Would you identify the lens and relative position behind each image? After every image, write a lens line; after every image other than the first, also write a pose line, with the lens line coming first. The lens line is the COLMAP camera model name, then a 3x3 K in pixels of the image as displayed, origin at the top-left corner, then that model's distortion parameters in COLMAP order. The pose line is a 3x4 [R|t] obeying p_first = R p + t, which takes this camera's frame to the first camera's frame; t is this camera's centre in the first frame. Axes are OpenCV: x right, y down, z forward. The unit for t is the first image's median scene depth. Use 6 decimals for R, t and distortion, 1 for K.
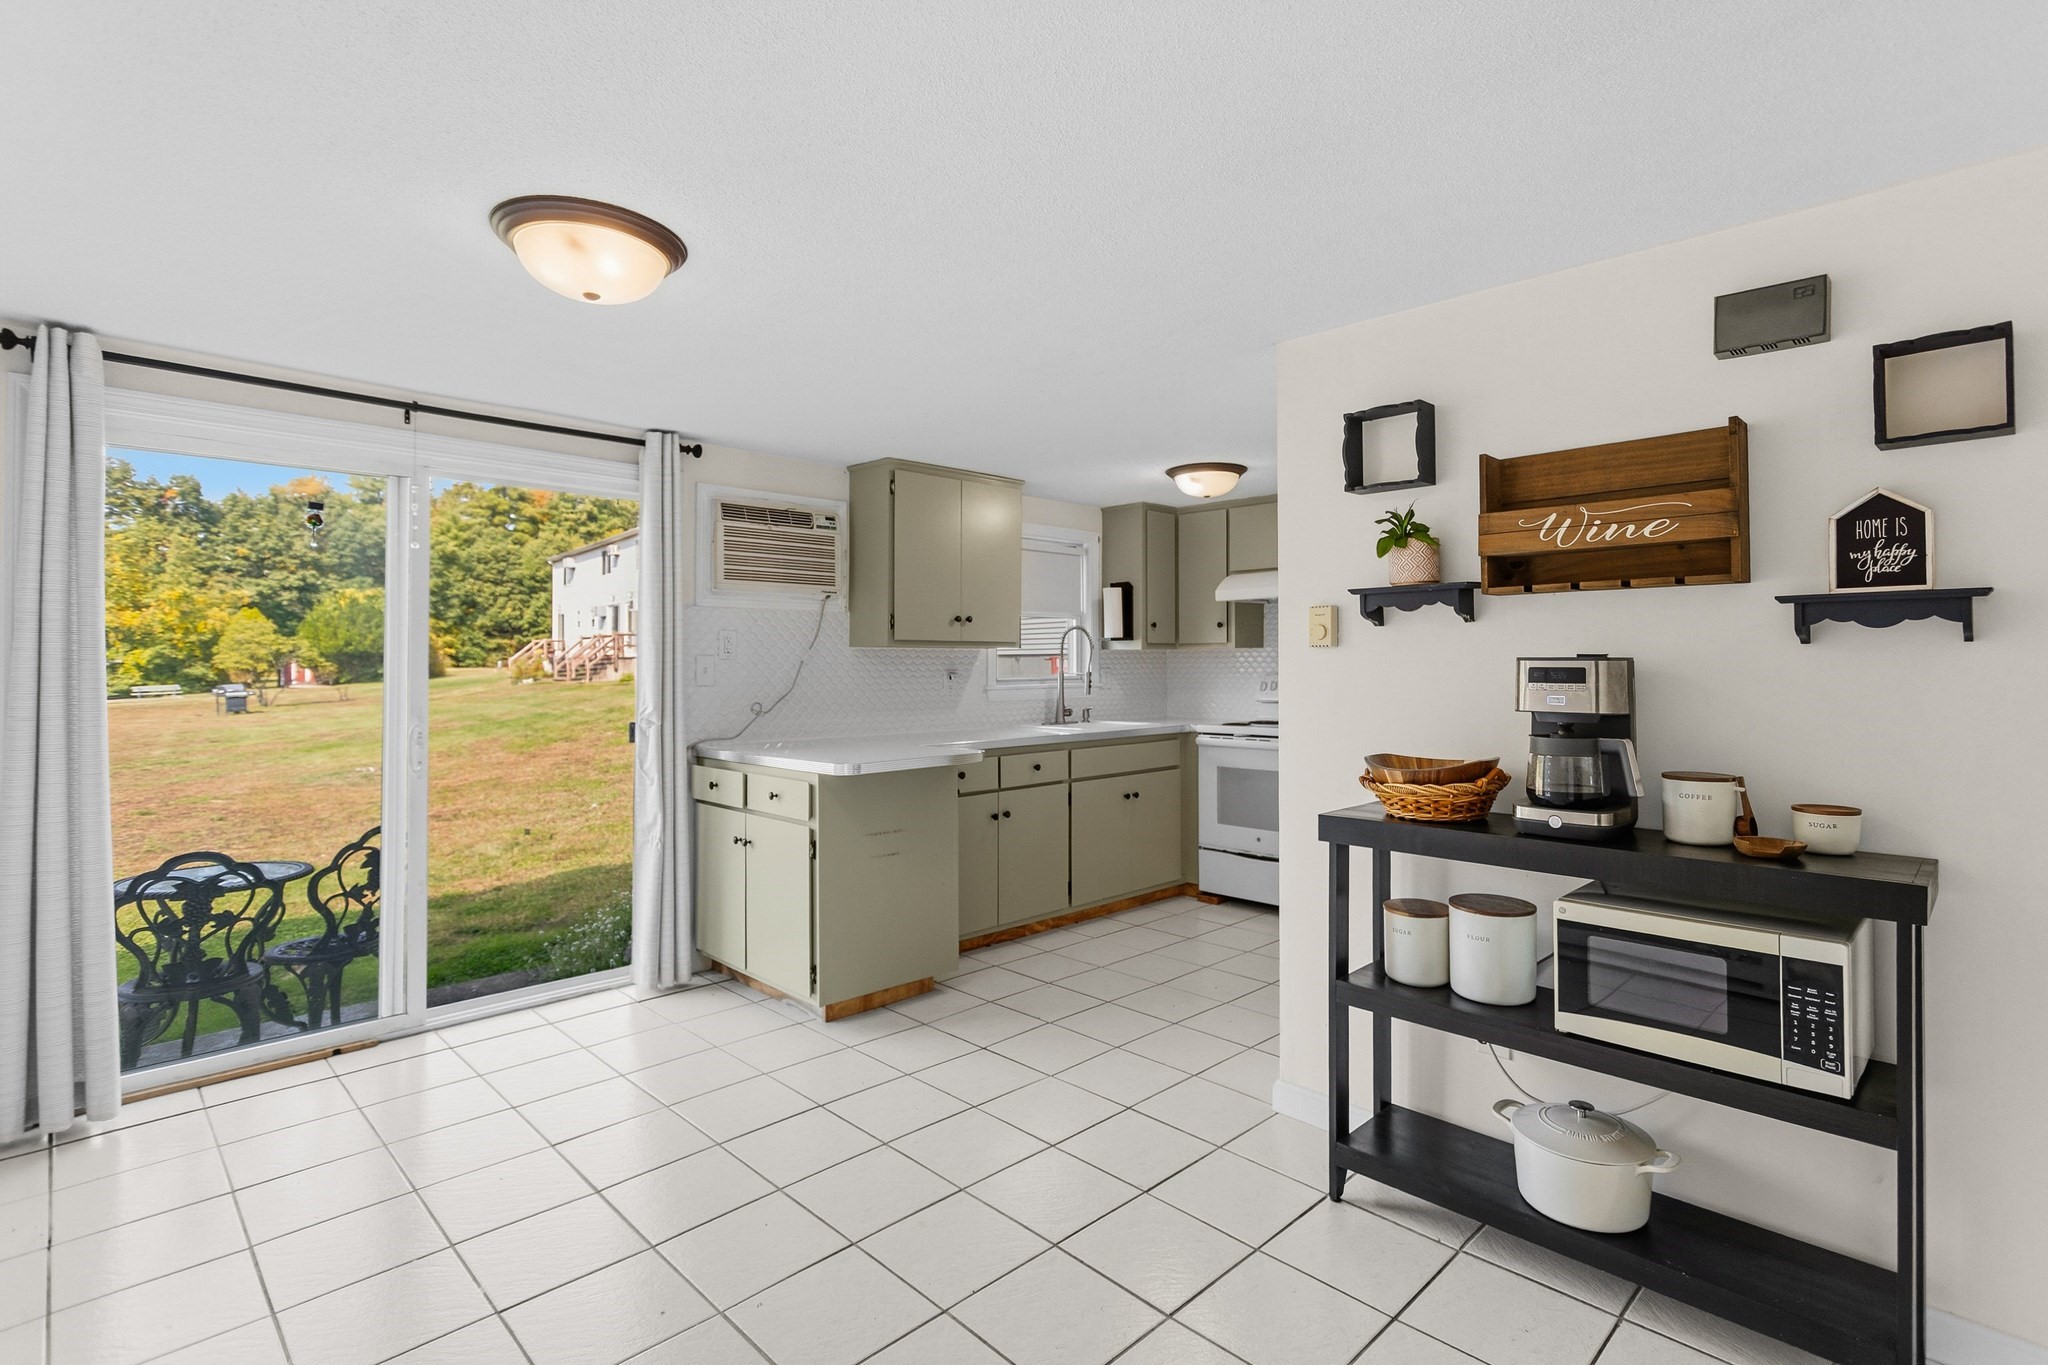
lens RADIAL K [[984.1, 0, 1033.5], [0, 984.1, 652.1], [0, 0, 1]] dist [0.001848, 0.000404]
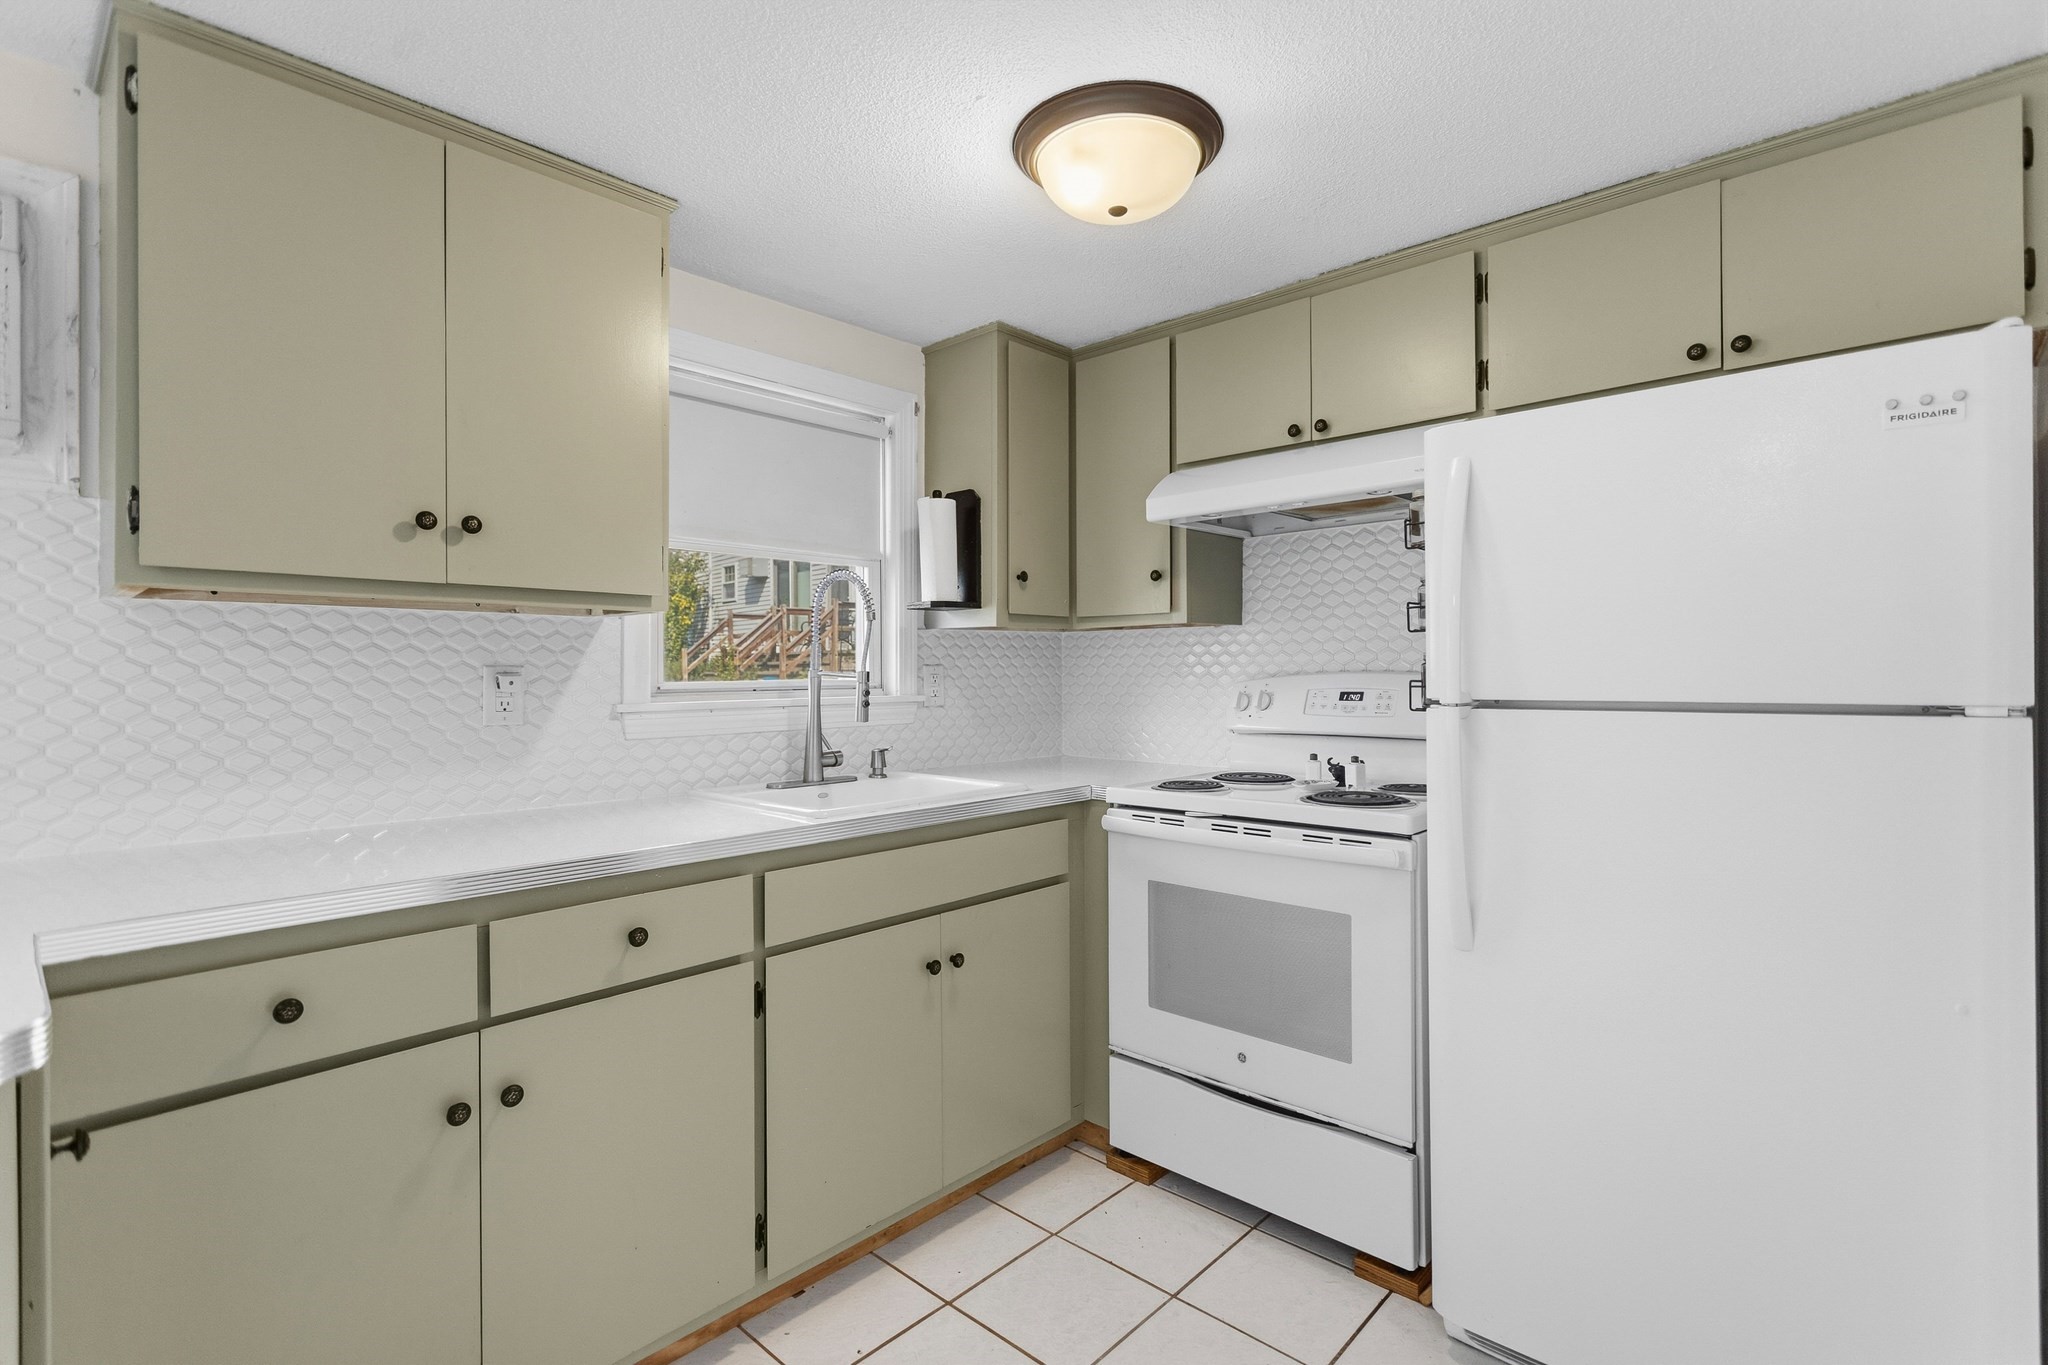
lens RADIAL K [[966.8, 0, 1029.2], [0, 966.8, 673.5], [0, 0, 1]] dist [-0.001014, 0.001190]
pose [[0.998914, -0.000666, 0.046585, 0.108483], [0.000064, 0.999916, 0.012925, 0.015042], [-0.046590, -0.012908, 0.998831, 0.545618]]
